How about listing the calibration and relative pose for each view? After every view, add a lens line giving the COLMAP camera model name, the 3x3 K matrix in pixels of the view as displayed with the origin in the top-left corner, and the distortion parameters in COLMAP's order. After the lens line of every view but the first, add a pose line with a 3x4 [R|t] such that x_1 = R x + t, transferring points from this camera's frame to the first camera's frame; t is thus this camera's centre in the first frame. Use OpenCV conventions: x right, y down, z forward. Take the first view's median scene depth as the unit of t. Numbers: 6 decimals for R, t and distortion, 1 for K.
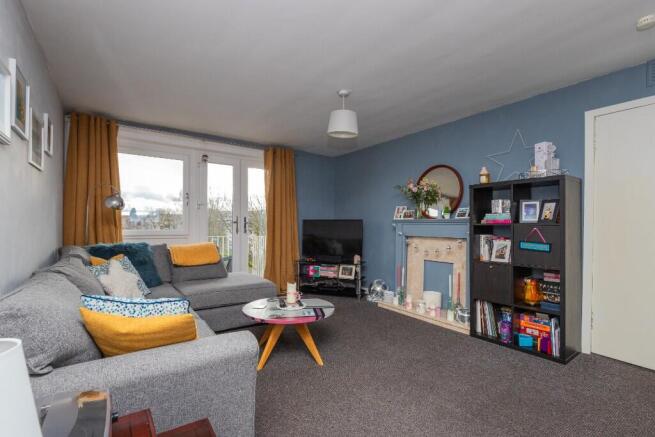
lens RADIAL K [[305.4, 0, 328.6], [0, 305.4, 224.7], [0, 0, 1]] dist [-0.000390, -0.000065]
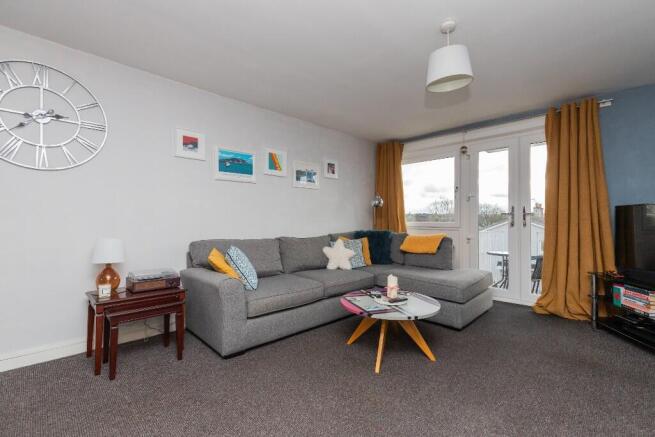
lens RADIAL K [[291.6, 0, 331.2], [0, 291.6, 219.8], [0, 0, 1]] dist [-0.000147, -0.000132]
pose [[0.152829, -0.010106, -0.988201, 0.462276], [0.004394, 0.999945, -0.009547, 0.015708], [0.988243, -0.002883, 0.152865, 0.430317]]
